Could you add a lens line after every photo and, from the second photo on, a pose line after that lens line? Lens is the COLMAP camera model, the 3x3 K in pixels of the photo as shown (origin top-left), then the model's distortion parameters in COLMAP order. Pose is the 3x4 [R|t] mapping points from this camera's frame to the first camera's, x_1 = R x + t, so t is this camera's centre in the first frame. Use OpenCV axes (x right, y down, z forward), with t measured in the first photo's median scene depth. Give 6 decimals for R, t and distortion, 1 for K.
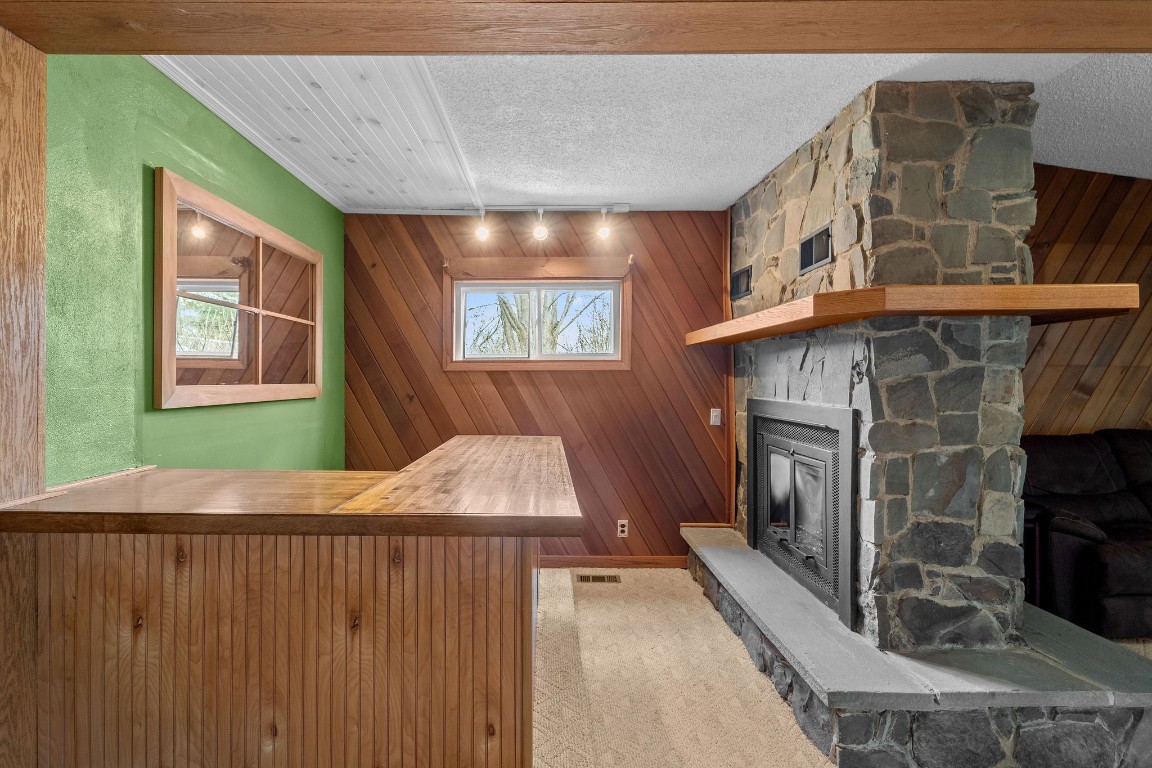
lens RADIAL K [[530.0, 0, 536.1], [0, 530.0, 378.7], [0, 0, 1]] dist [-0.010334, 0.001101]
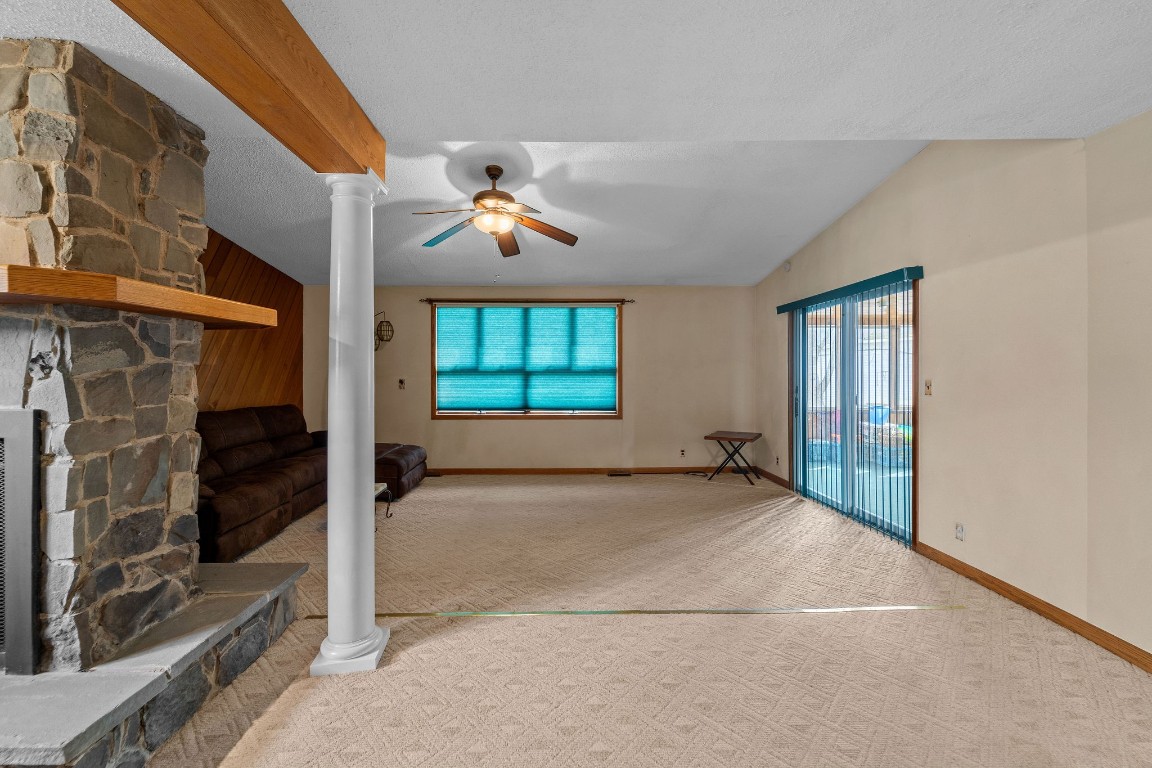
lens RADIAL K [[475.1, 0, 568.0], [0, 475.1, 377.7], [0, 0, 1]] dist [0.011007, -0.003439]
pose [[-0.036393, -0.005192, 0.999324, -0.199163], [-0.001387, 0.999986, 0.005144, 0.001710], [-0.999337, -0.001199, -0.036400, 0.191259]]
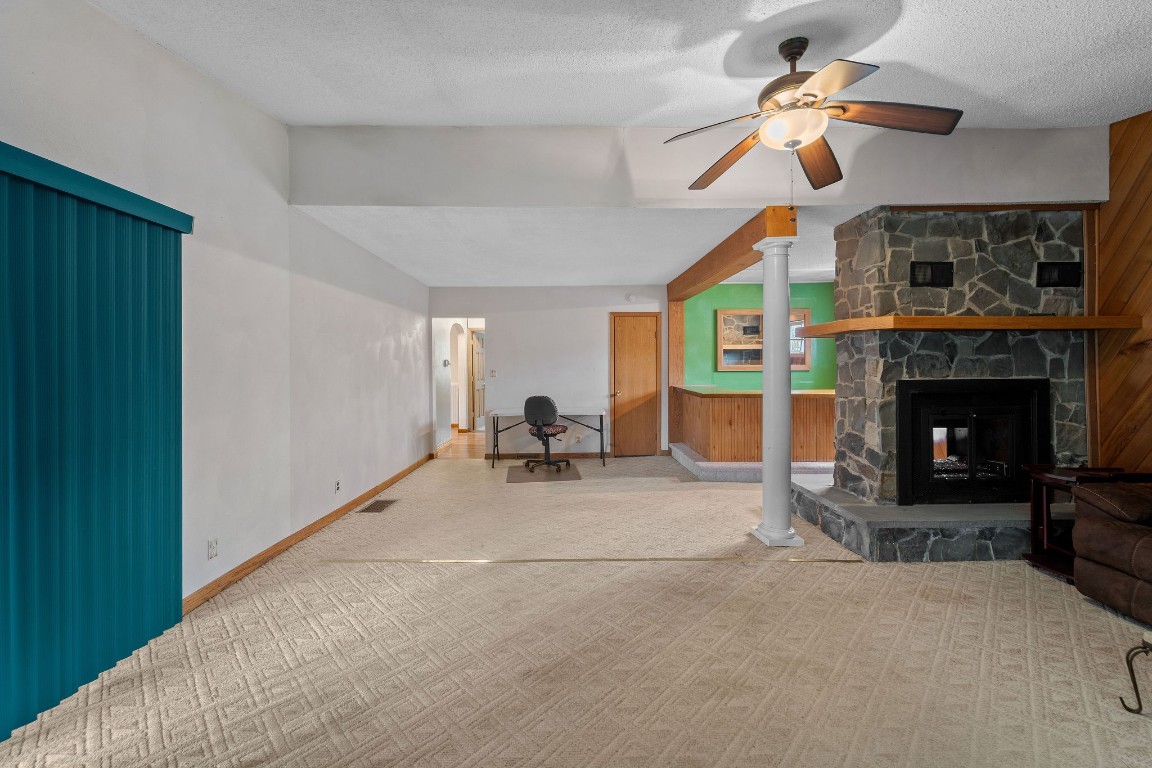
lens RADIAL K [[475.1, 0, 571.0], [0, 475.1, 366.8], [0, 0, 1]] dist [0.011007, -0.003439]
pose [[0.018903, 0.007600, -0.999792, 2.614221], [0.006139, 0.999951, 0.007717, -0.008837], [0.999802, -0.006284, 0.018856, -0.139024]]
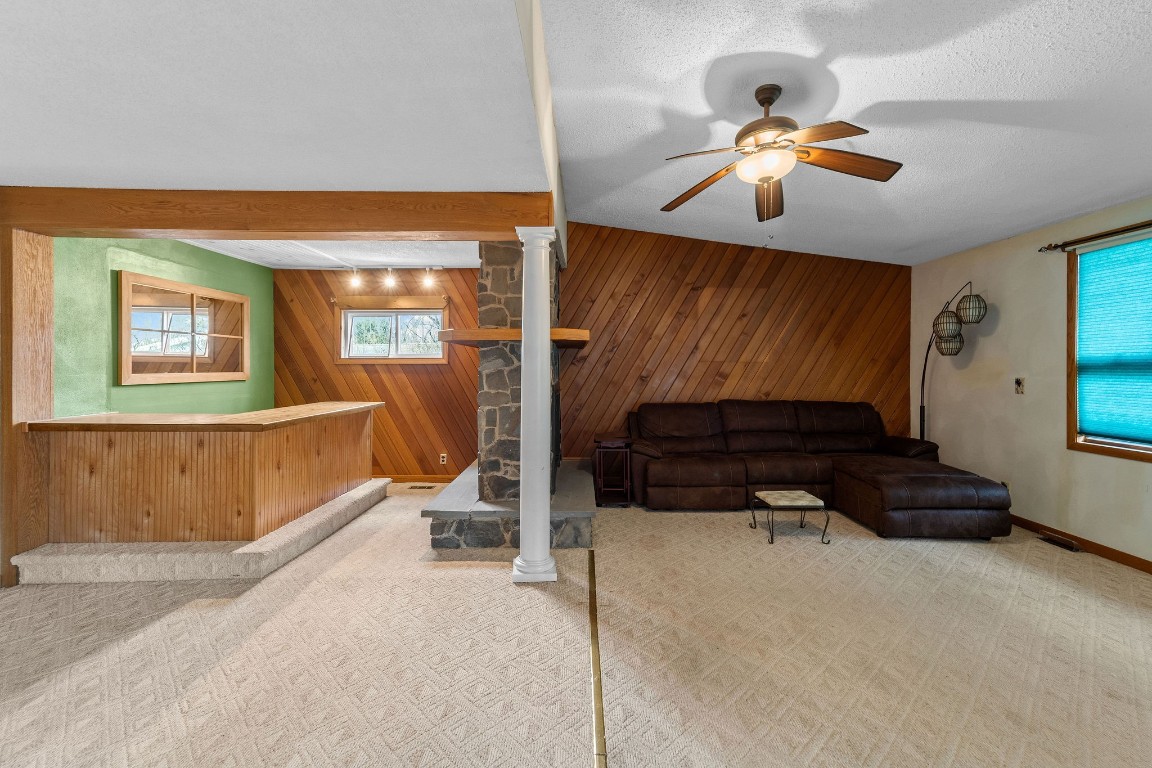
lens RADIAL K [[475.1, 0, 590.4], [0, 475.1, 365.8], [0, 0, 1]] dist [0.011007, -0.003439]
pose [[0.999840, 0.000692, 0.017852, 1.047891], [-0.000716, 0.999999, 0.001360, -0.021762], [-0.017851, -0.001373, 0.999840, -0.875770]]
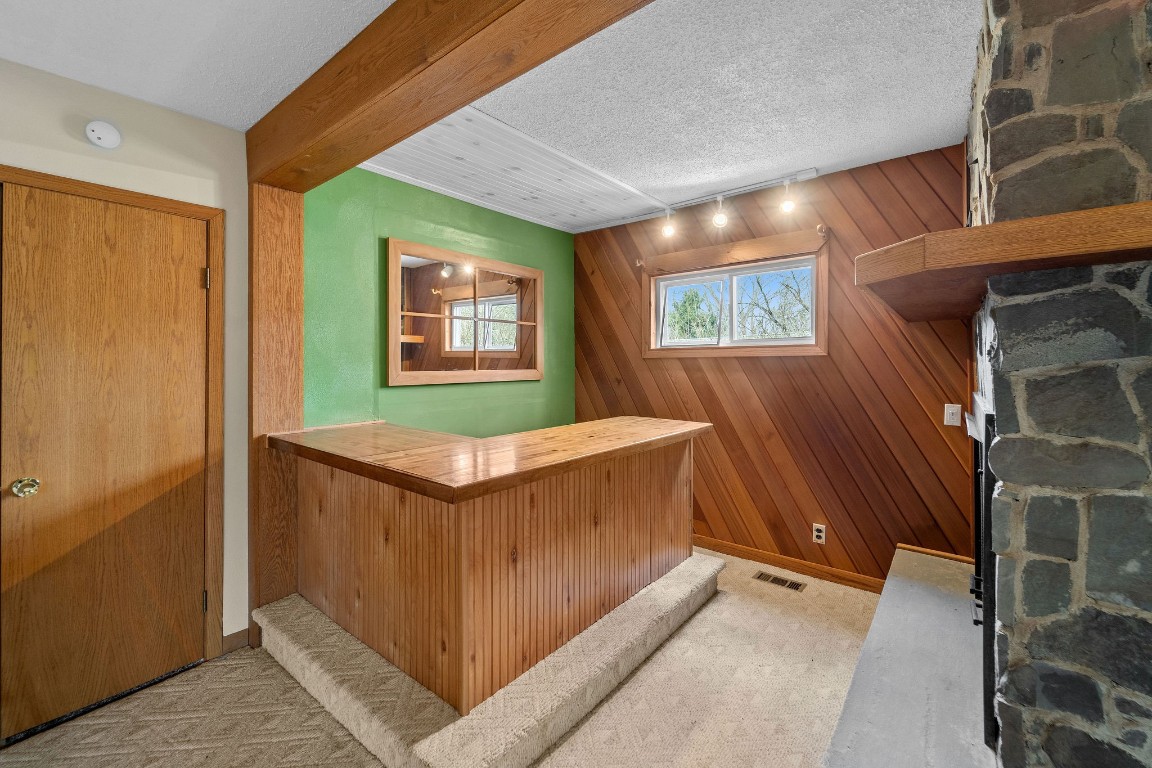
lens RADIAL K [[475.1, 0, 570.9], [0, 475.1, 361.6], [0, 0, 1]] dist [0.011007, -0.003439]
pose [[0.777781, -0.005219, -0.628514, 0.604688], [0.005499, 0.999984, -0.001498, -0.011951], [0.628511, -0.002292, 0.777797, 0.202919]]
